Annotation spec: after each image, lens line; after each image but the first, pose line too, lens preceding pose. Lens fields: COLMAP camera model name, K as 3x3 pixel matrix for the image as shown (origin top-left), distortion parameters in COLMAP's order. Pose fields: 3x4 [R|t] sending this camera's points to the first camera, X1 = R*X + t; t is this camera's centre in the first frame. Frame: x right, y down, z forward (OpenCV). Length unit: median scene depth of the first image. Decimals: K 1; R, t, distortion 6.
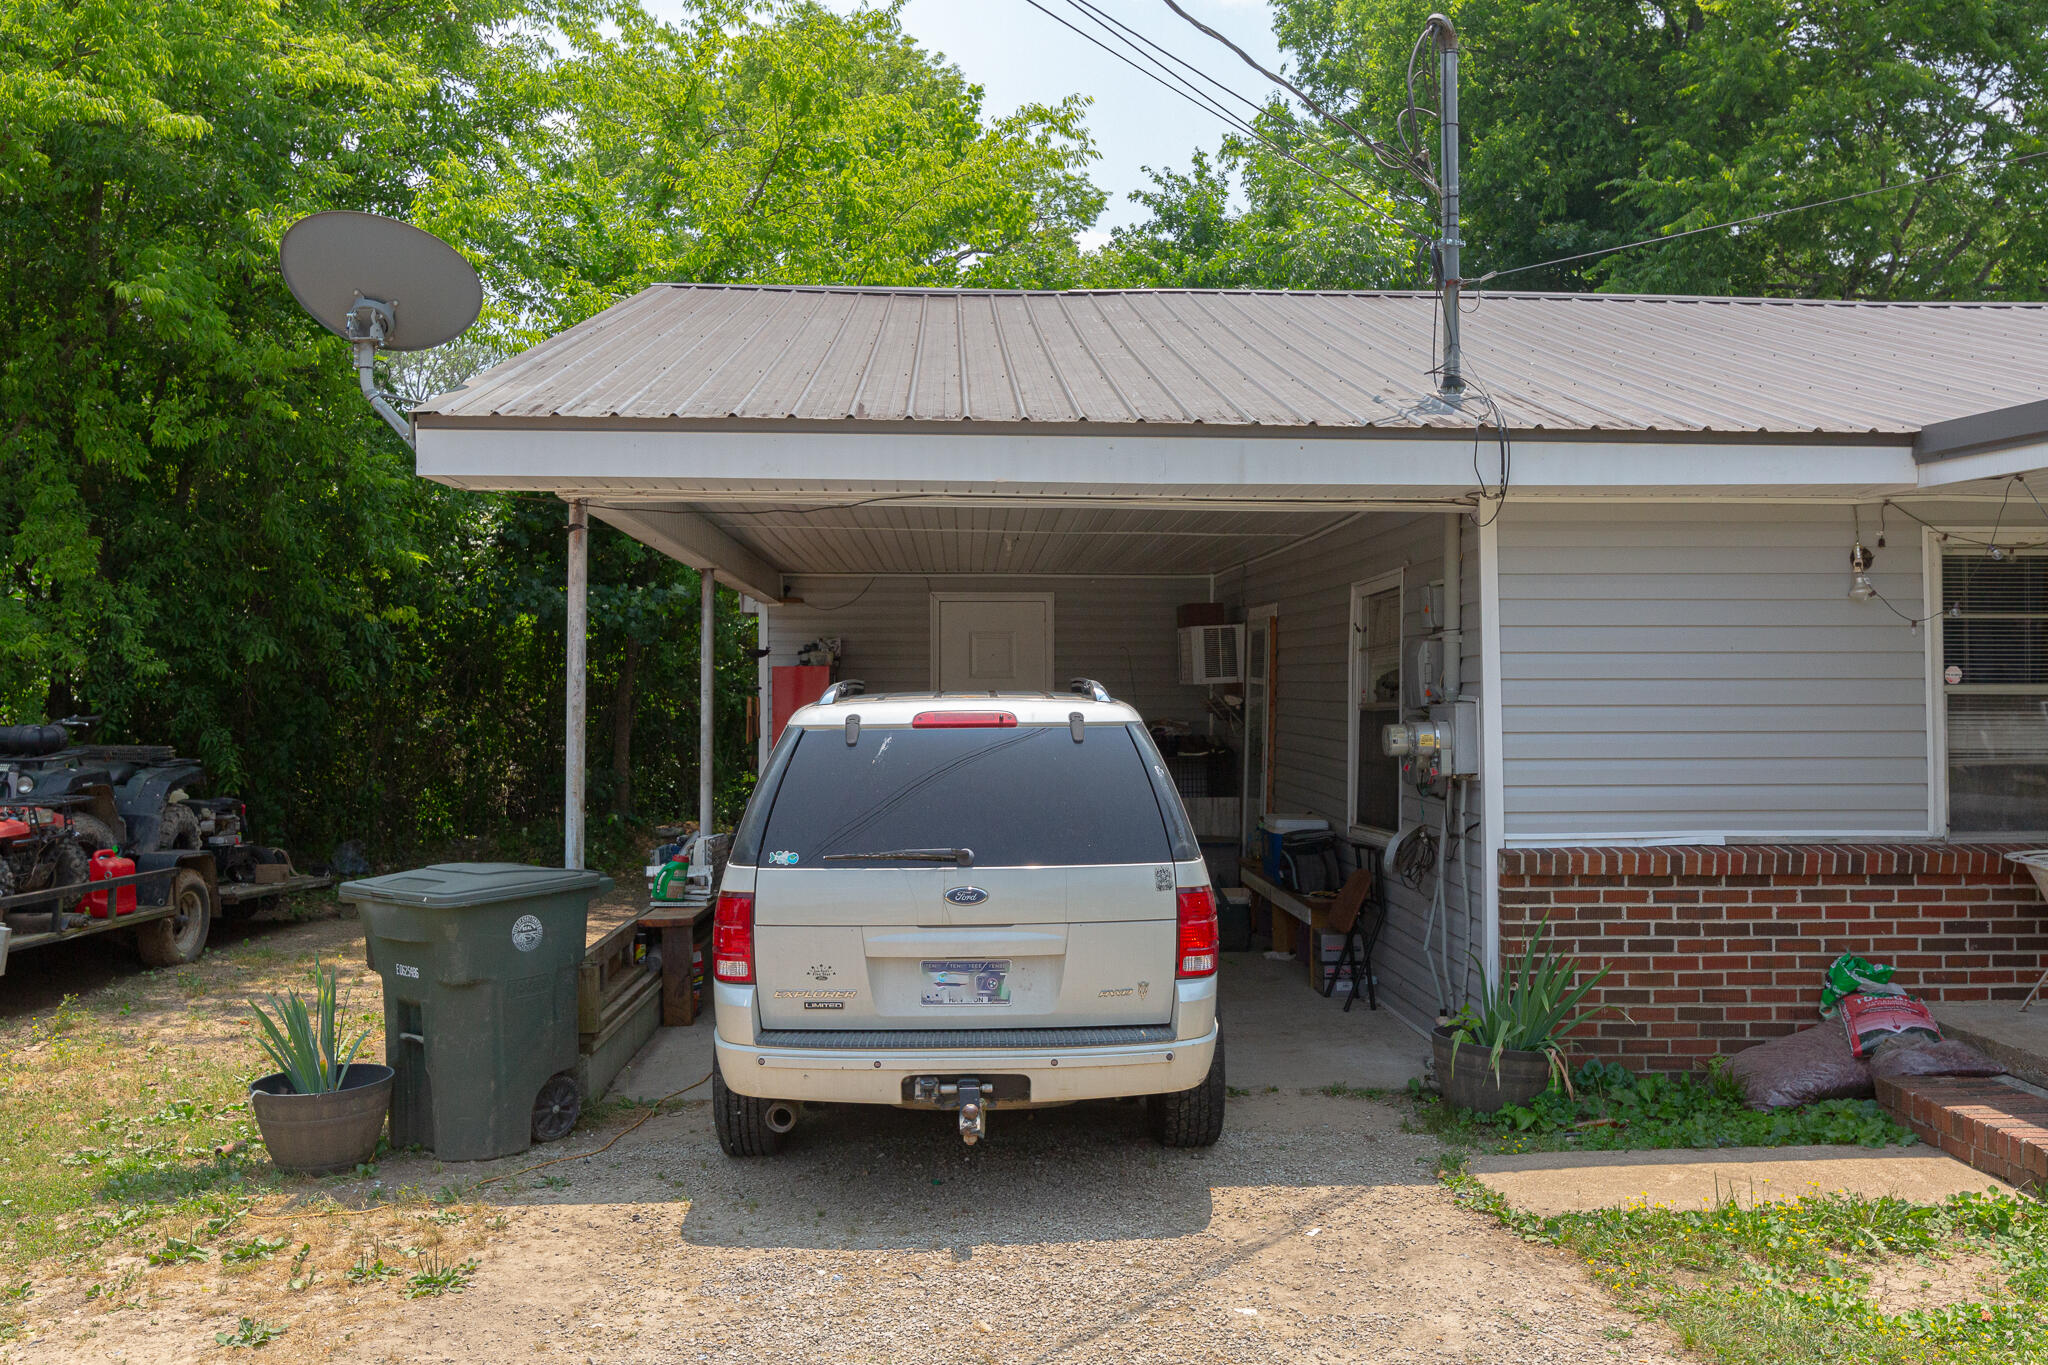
lens RADIAL K [[1689.7, 0, 1025.6], [0, 1689.7, 685.7], [0, 0, 1]] dist [-0.008443, -0.003318]
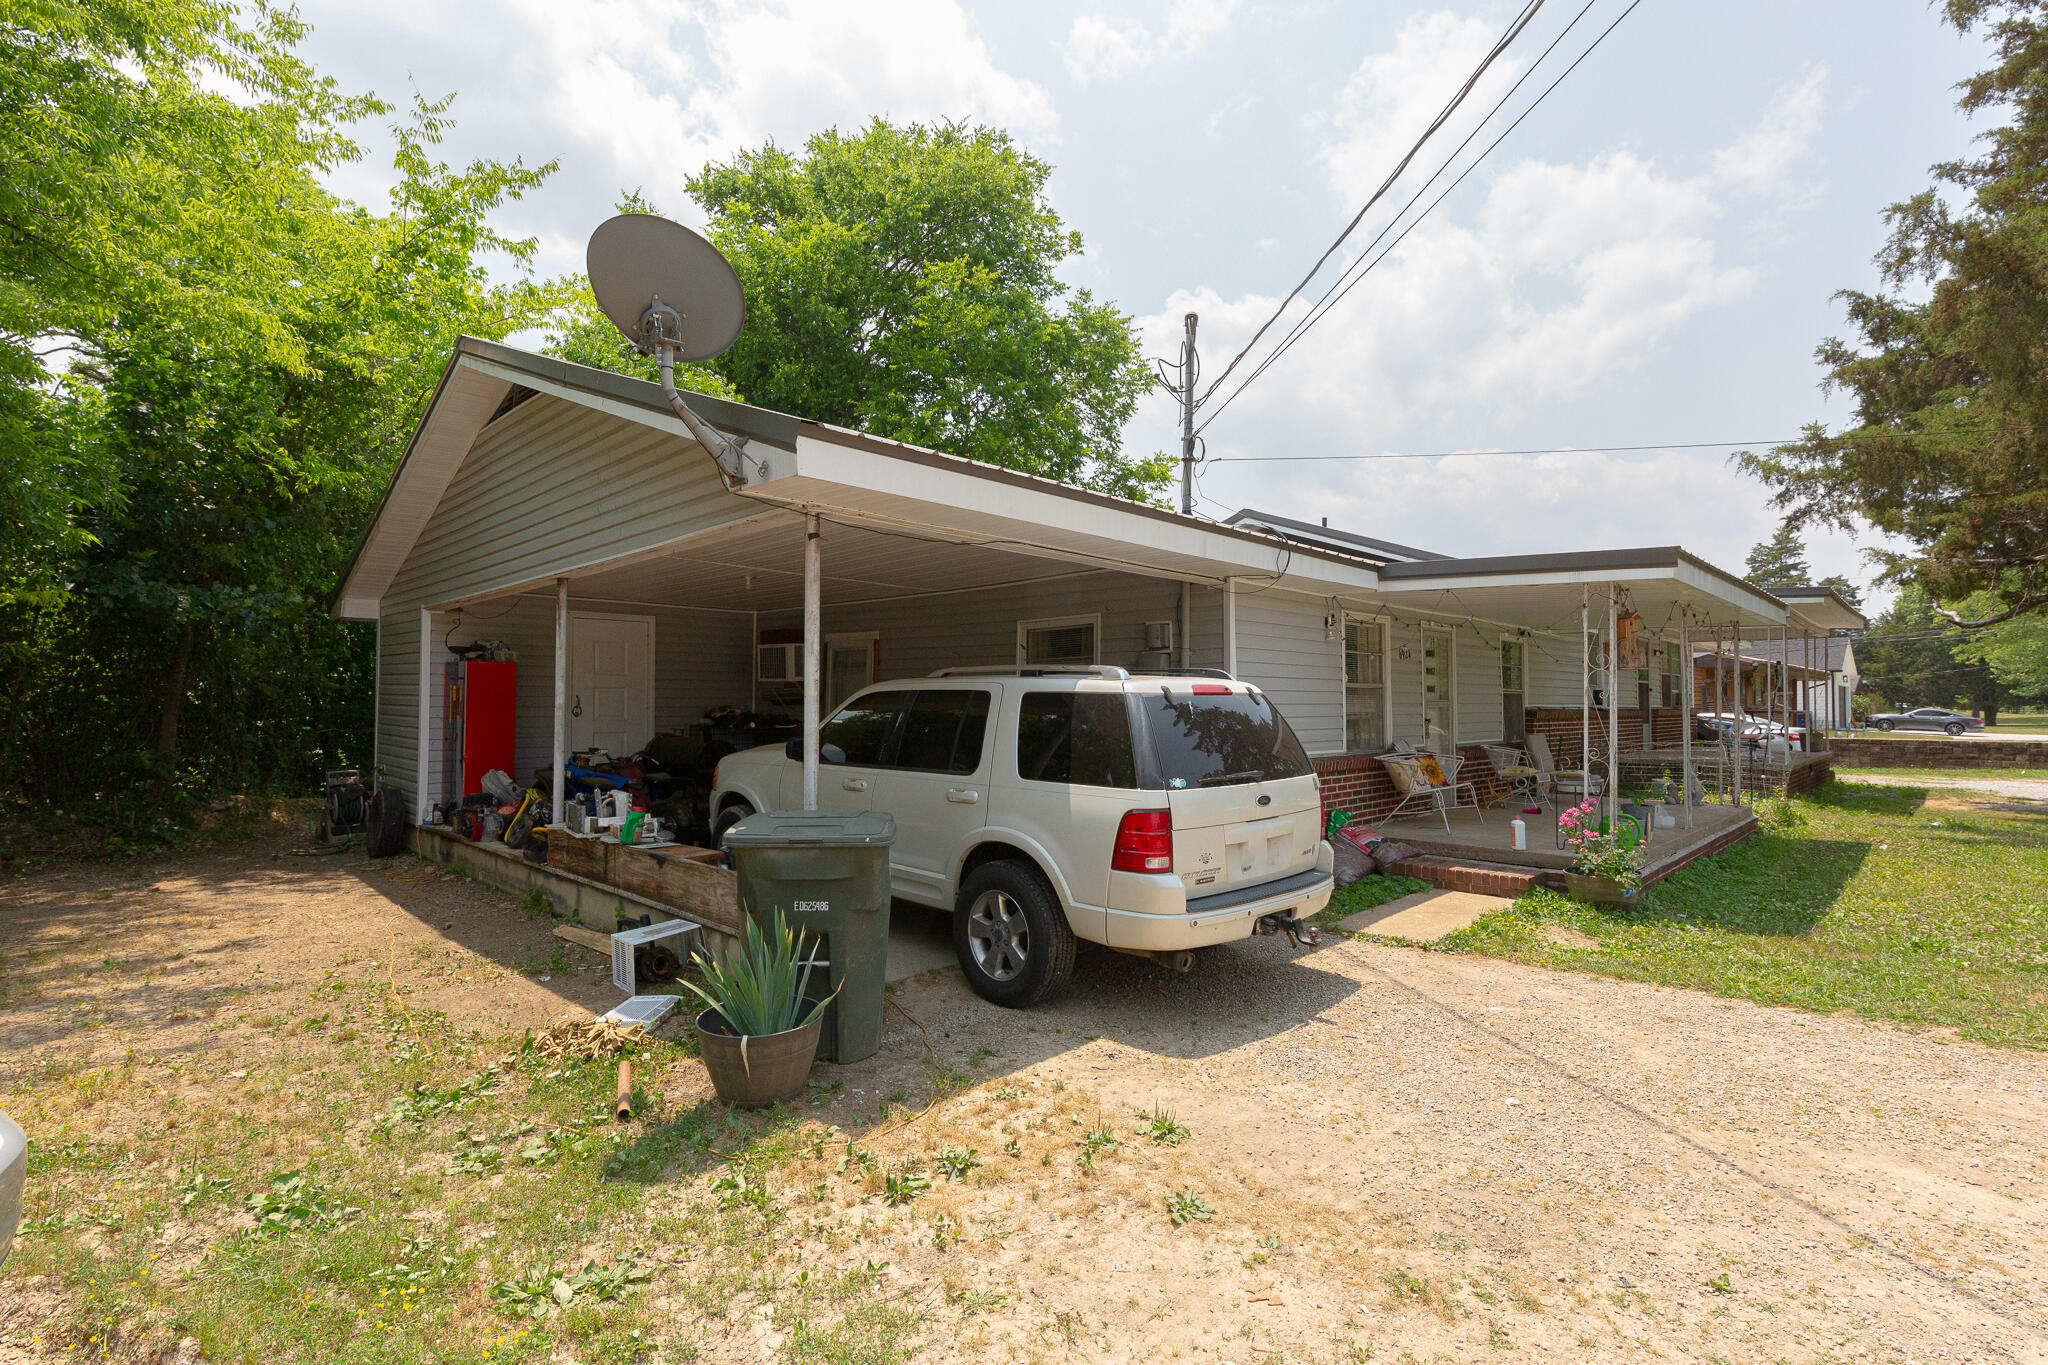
lens RADIAL K [[950.4, 0, 1032.5], [0, 950.4, 692.6], [0, 0, 1]] dist [0.000684, 0.000033]
pose [[0.728232, 0.013777, 0.685192, -0.796772], [-0.012066, 0.999901, -0.007281, 0.031873], [-0.685224, -0.002965, 0.728326, 0.491492]]
